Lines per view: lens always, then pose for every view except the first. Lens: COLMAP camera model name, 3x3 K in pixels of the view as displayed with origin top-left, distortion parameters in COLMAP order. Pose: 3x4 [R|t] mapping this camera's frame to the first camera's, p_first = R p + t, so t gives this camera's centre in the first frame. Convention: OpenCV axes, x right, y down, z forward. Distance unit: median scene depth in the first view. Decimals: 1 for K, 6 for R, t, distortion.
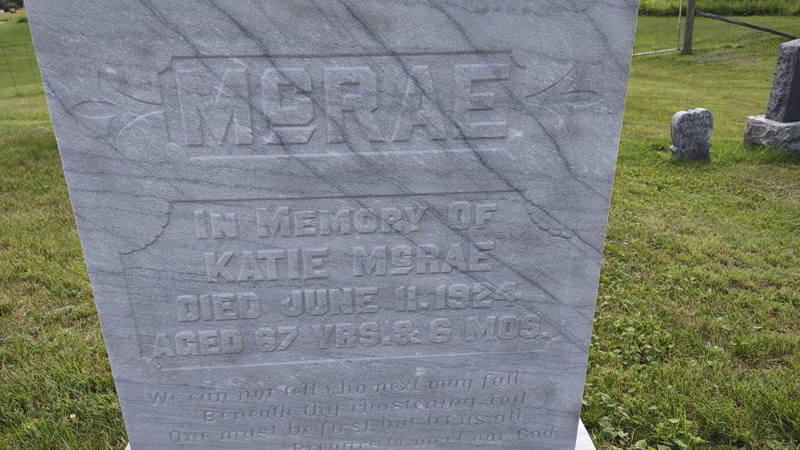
lens RADIAL K [[602.8, 0, 397.6], [0, 602.8, 220.1], [0, 0, 1]] dist [0.044801, -0.077265]
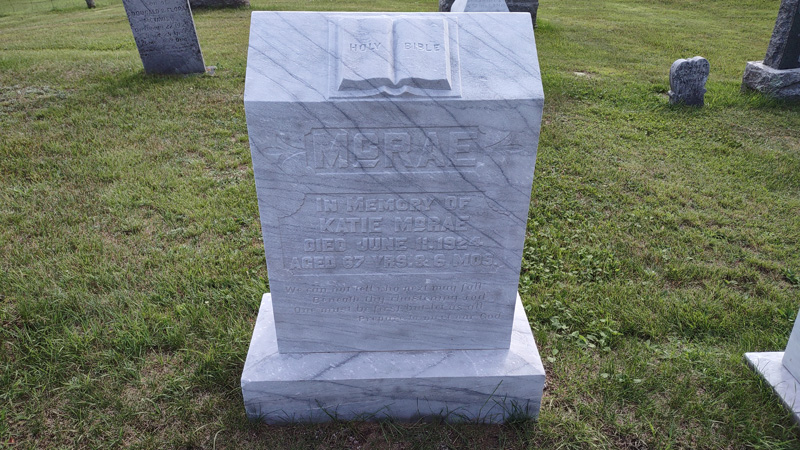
lens RADIAL K [[602.8, 0, 399.6], [0, 602.8, 229.4], [0, 0, 1]] dist [0.044801, -0.077265]
pose [[0.999199, 0.030905, -0.025421, -0.008160], [-0.026543, 0.987250, 0.156948, -0.197753], [0.029947, -0.156147, 0.987280, -0.818557]]
